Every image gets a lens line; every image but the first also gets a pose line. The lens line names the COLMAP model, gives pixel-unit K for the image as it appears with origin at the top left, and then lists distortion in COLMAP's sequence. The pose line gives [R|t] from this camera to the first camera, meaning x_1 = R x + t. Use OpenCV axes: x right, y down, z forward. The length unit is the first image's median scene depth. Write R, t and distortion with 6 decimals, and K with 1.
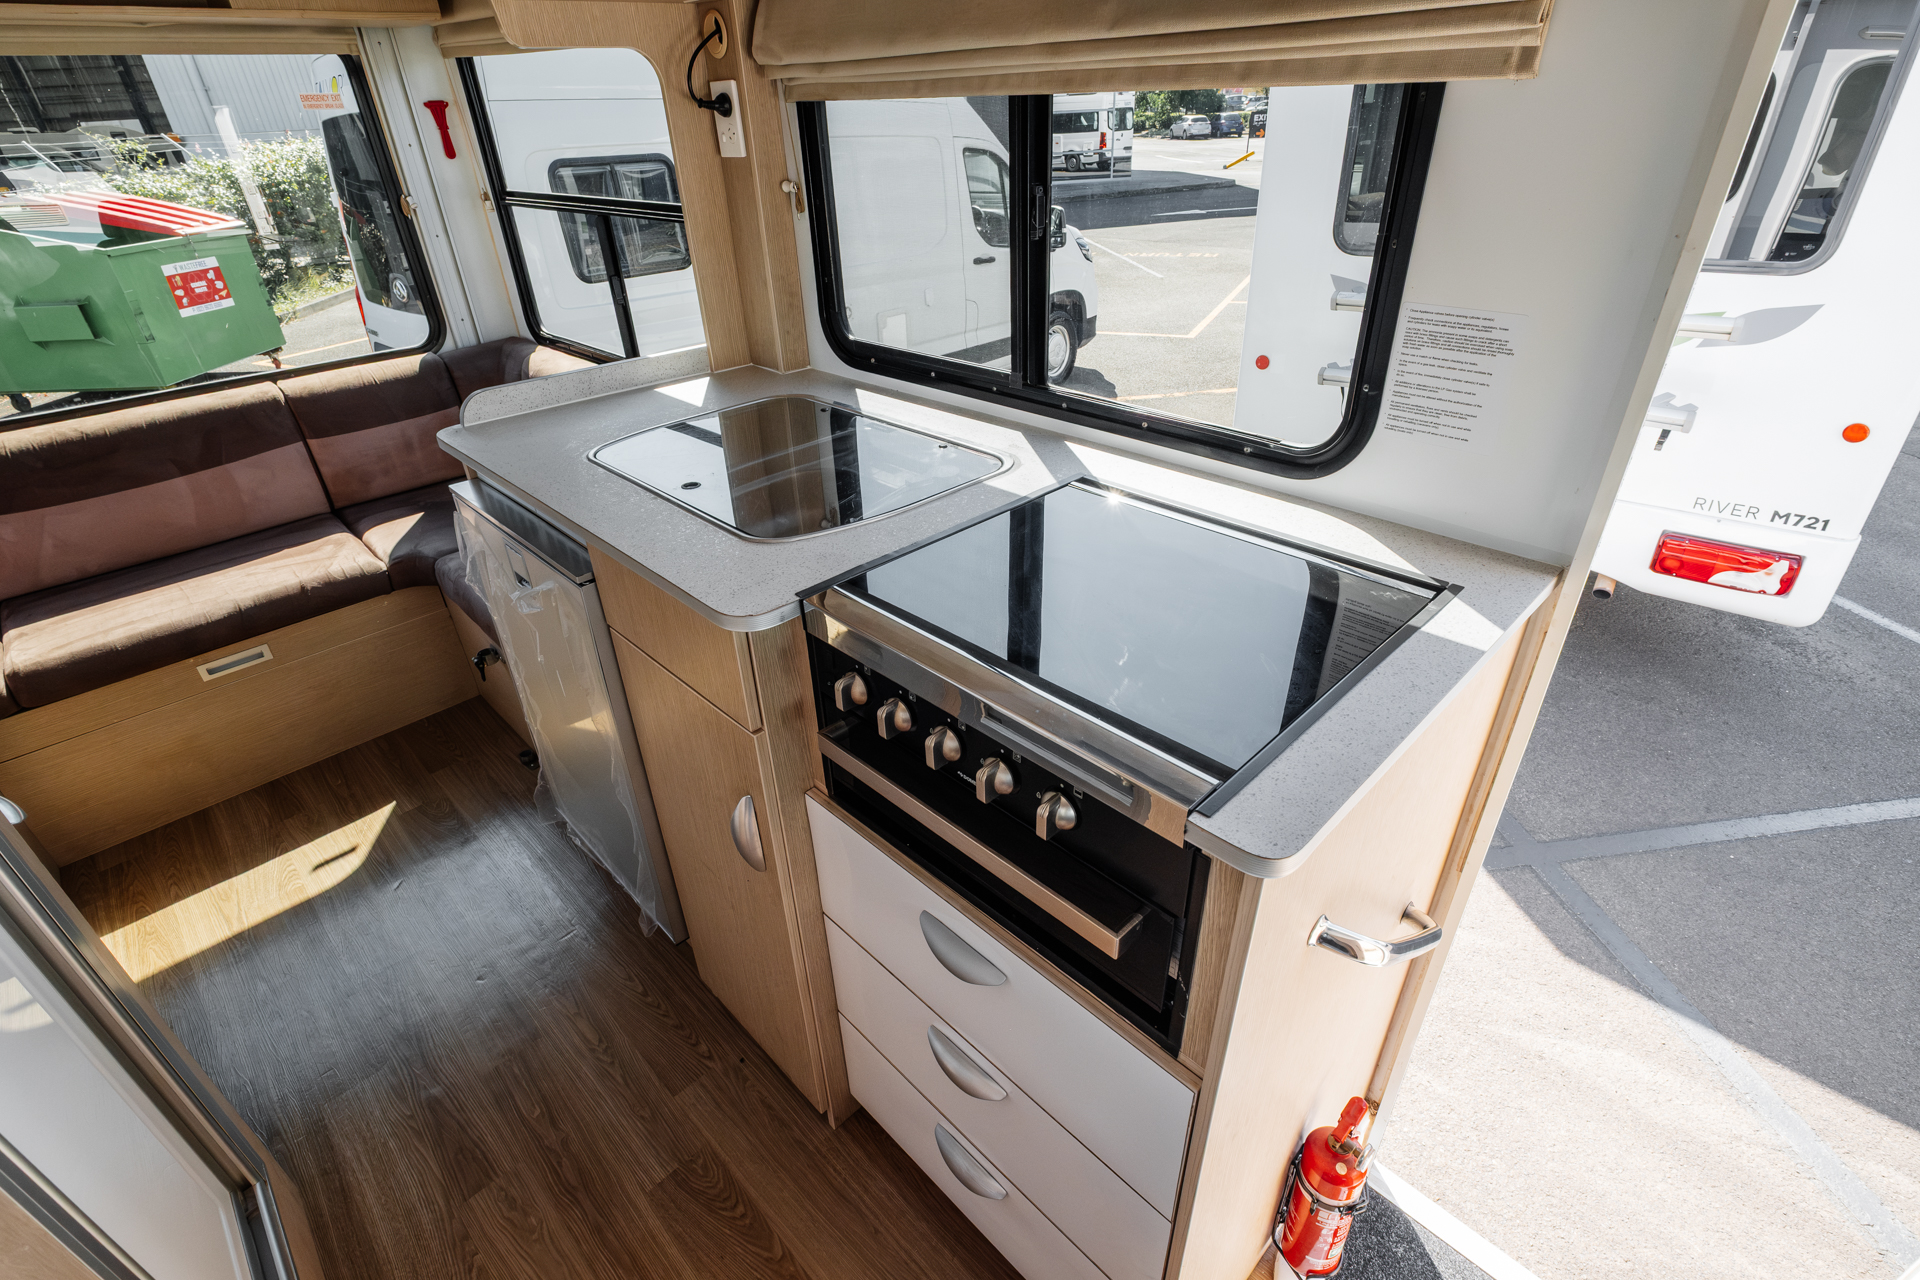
lens RADIAL K [[895.9, 0, 960.0], [0, 895.9, 640.0], [0, 0, 1]] dist [-0.006123, -0.000790]
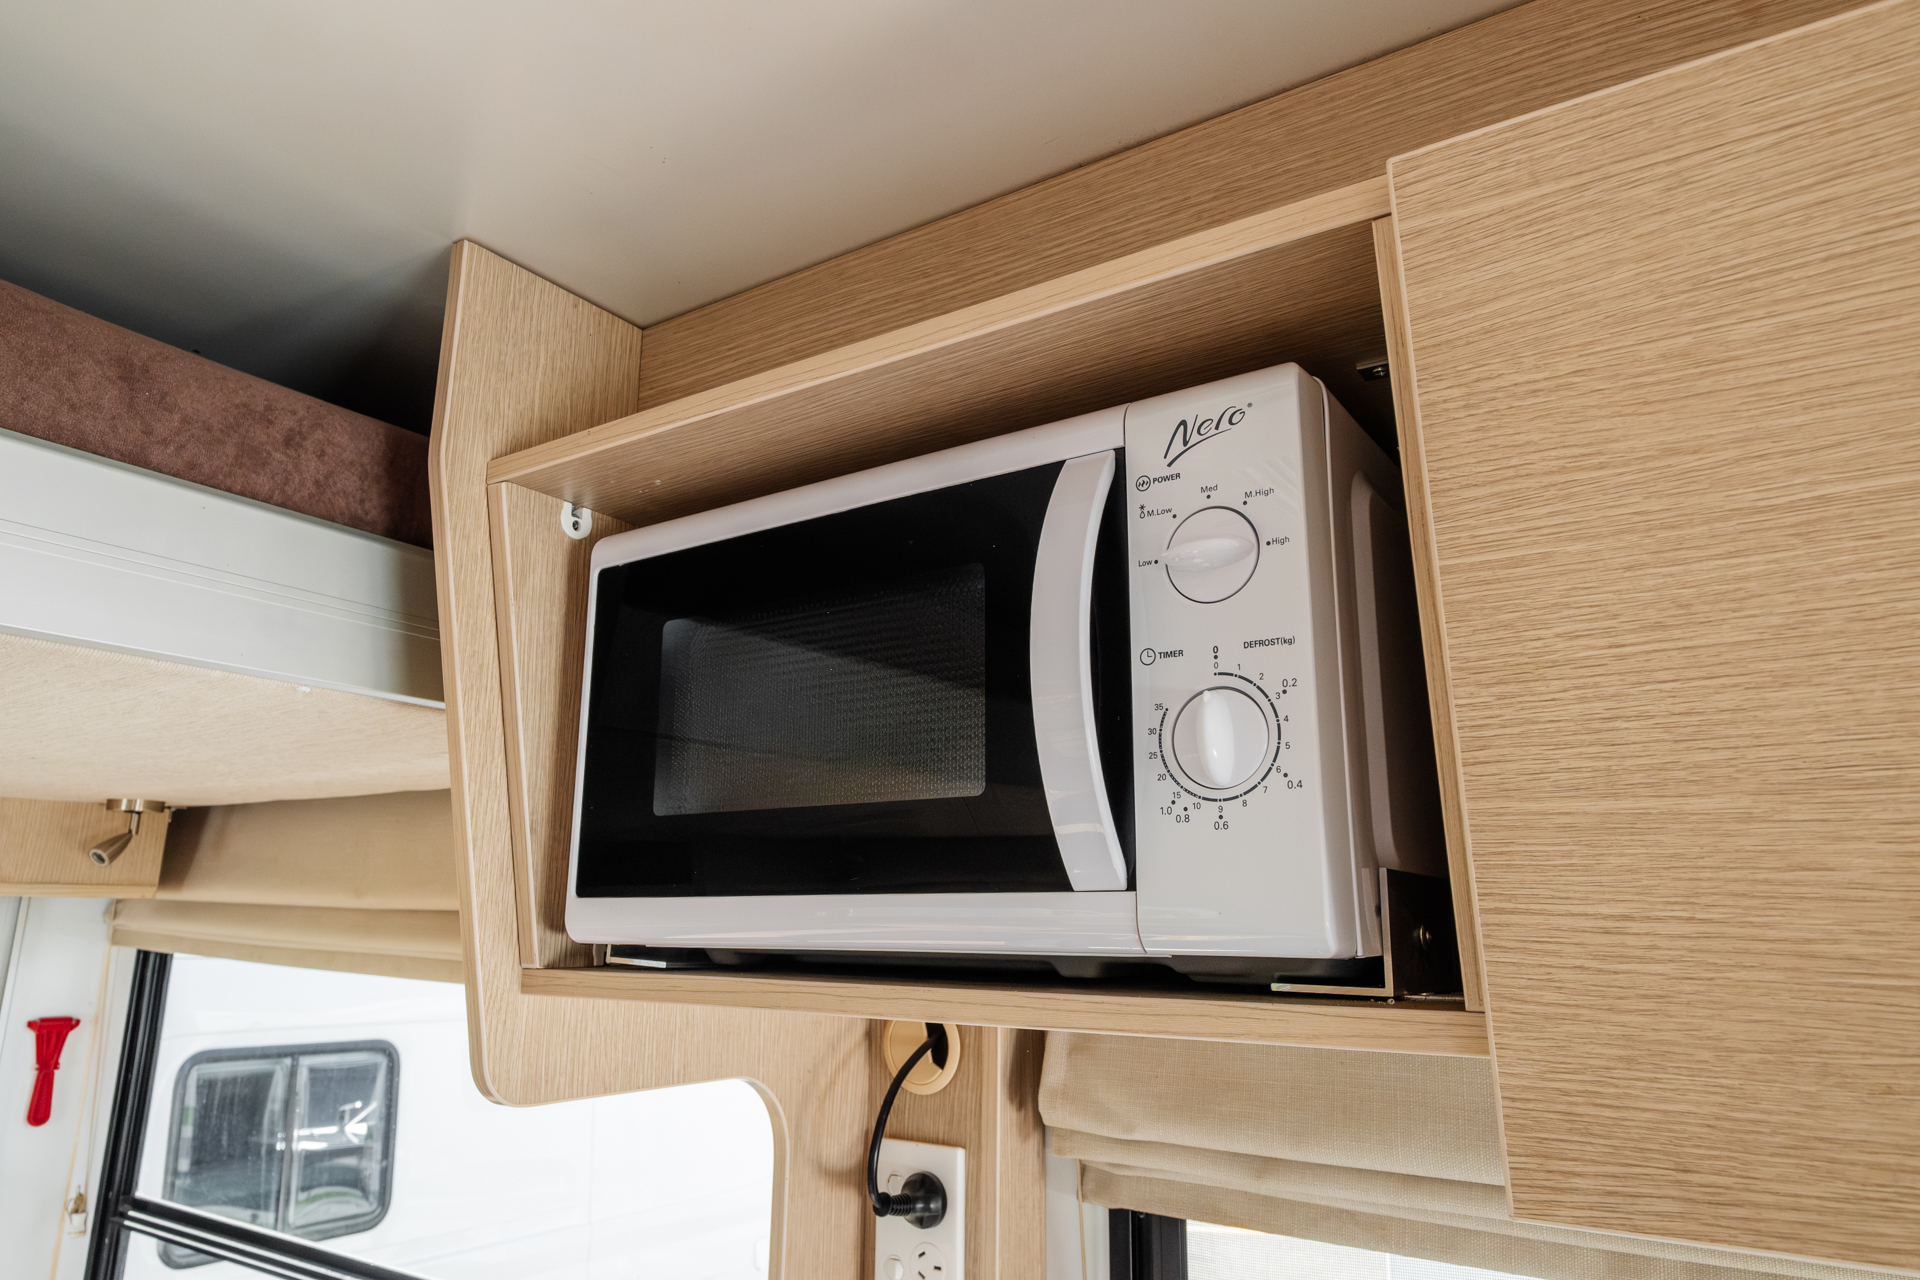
lens RADIAL K [[1231.3, 0, 960.0], [0, 1231.3, 640.0], [0, 0, 1]] dist [-0.008103, -0.004411]
pose [[0.978014, 0.097469, 0.184358, -0.260284], [0.059878, 0.715572, -0.695968, -0.270796], [-0.199757, 0.691706, 0.694003, 0.298895]]
